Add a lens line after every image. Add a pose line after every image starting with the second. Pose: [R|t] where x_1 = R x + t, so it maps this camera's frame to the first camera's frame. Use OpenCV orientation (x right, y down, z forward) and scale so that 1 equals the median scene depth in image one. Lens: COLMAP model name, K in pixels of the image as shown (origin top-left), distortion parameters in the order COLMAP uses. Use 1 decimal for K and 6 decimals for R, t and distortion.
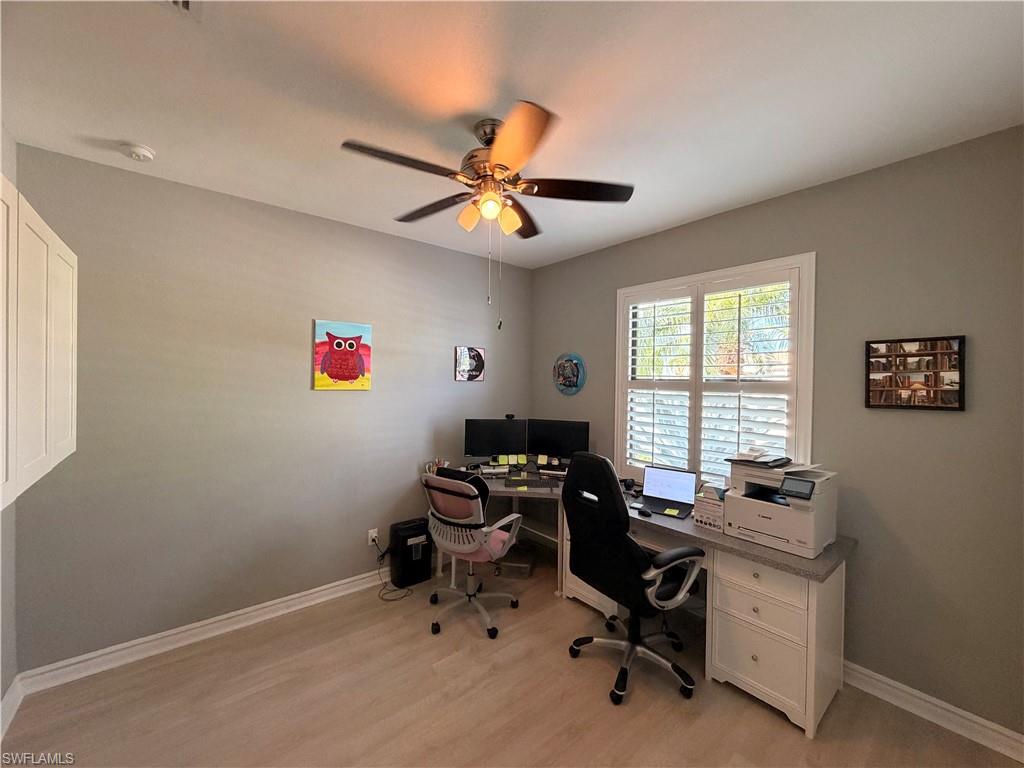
lens RADIAL K [[411.8, 0, 508.2], [0, 411.8, 383.2], [0, 0, 1]] dist [-0.001152, -0.000120]
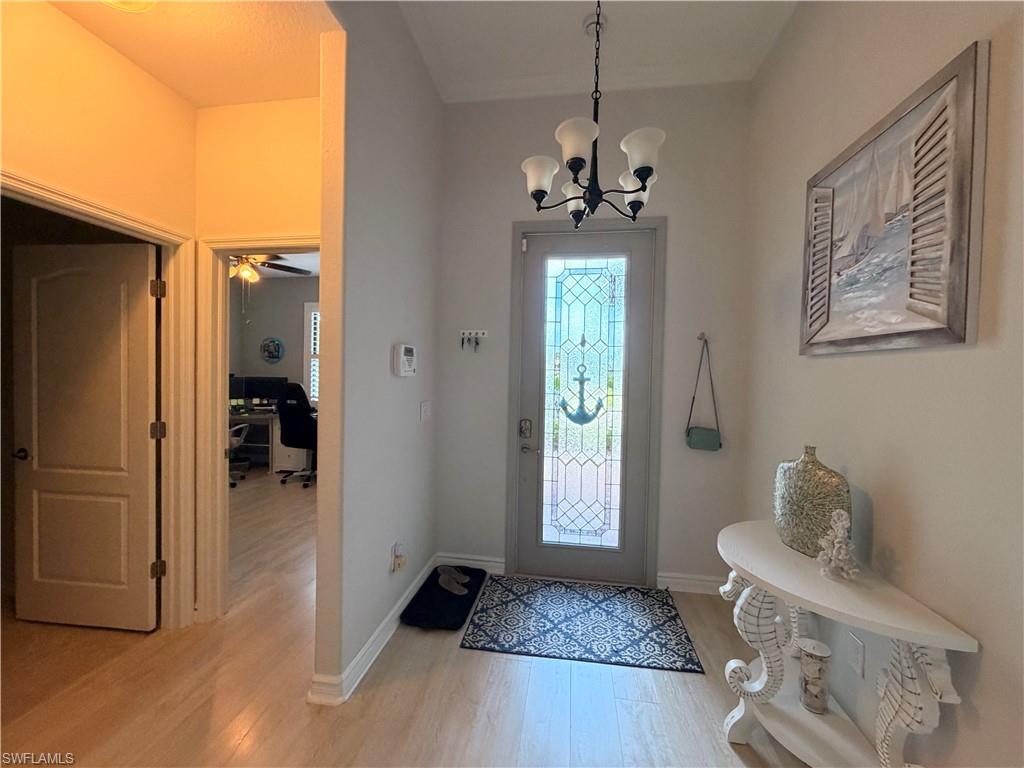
lens RADIAL K [[411.8, 0, 513.4], [0, 411.8, 385.3], [0, 0, 1]] dist [-0.001152, -0.000120]
pose [[0.746469, -0.012836, 0.665296, -0.243381], [-0.005637, 0.999656, 0.025612, 0.075901], [-0.665396, -0.022869, 0.746140, -0.911856]]
